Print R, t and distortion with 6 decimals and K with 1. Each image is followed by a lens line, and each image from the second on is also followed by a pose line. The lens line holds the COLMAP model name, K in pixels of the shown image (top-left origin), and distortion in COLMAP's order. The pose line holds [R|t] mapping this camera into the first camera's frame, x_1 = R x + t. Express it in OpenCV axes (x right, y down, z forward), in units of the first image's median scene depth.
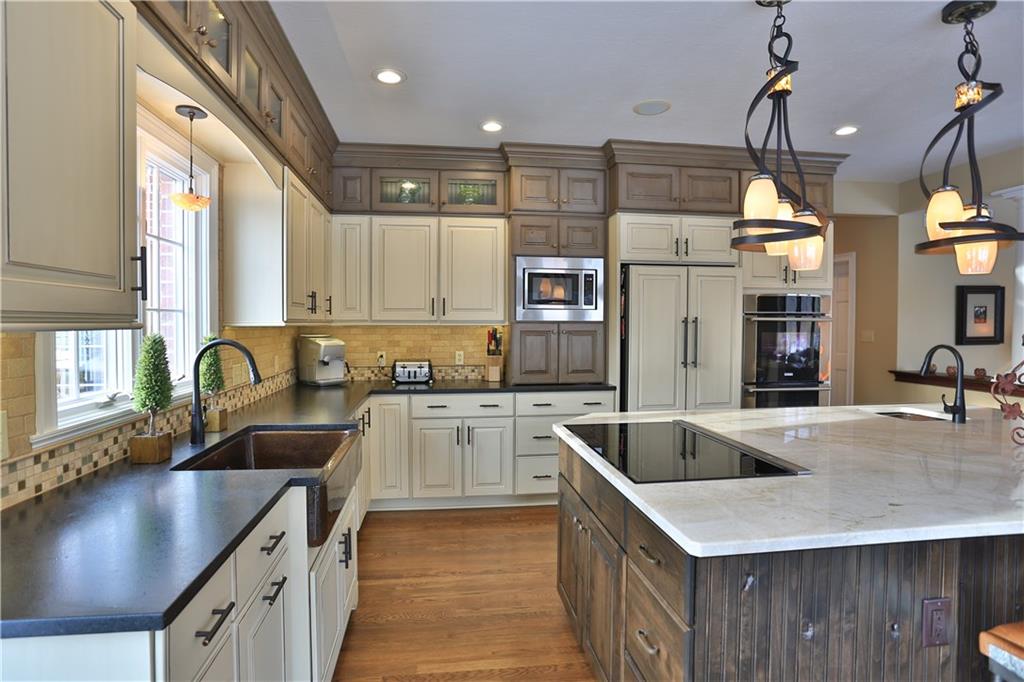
lens RADIAL K [[525.7, 0, 508.7], [0, 525.7, 335.1], [0, 0, 1]] dist [-0.028138, 0.001119]
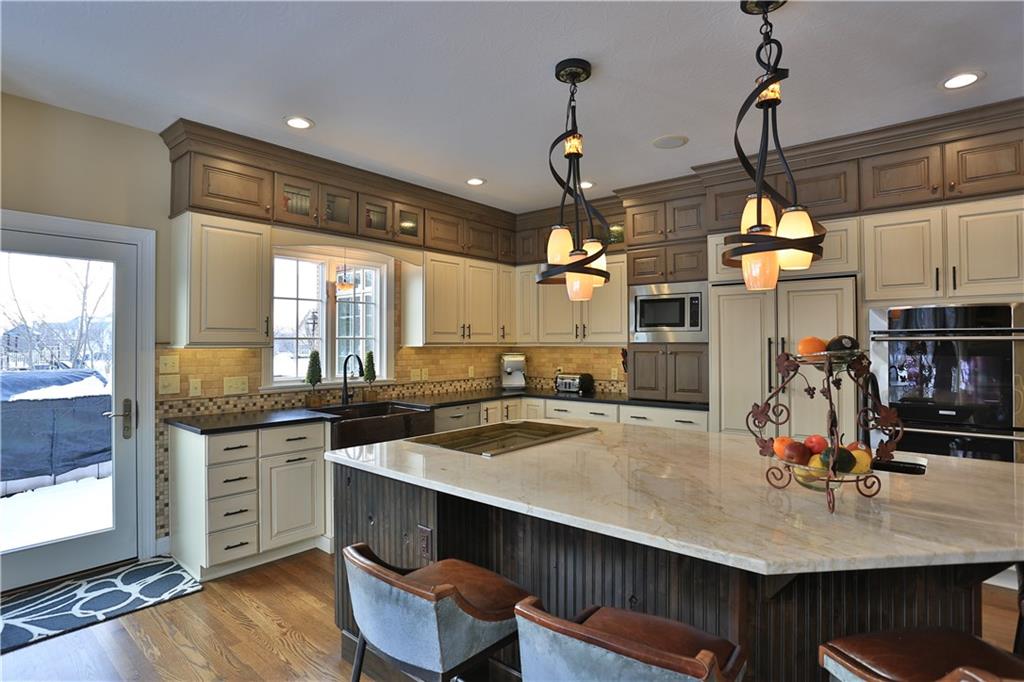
lens RADIAL K [[554.3, 0, 517.7], [0, 554.3, 341.4], [0, 0, 1]] dist [0.001118, 0.000310]
pose [[0.680157, -0.005677, -0.733045, 0.718869], [-0.014577, 0.999668, -0.021267, 0.000053], [0.732922, 0.025150, 0.679848, 0.004361]]
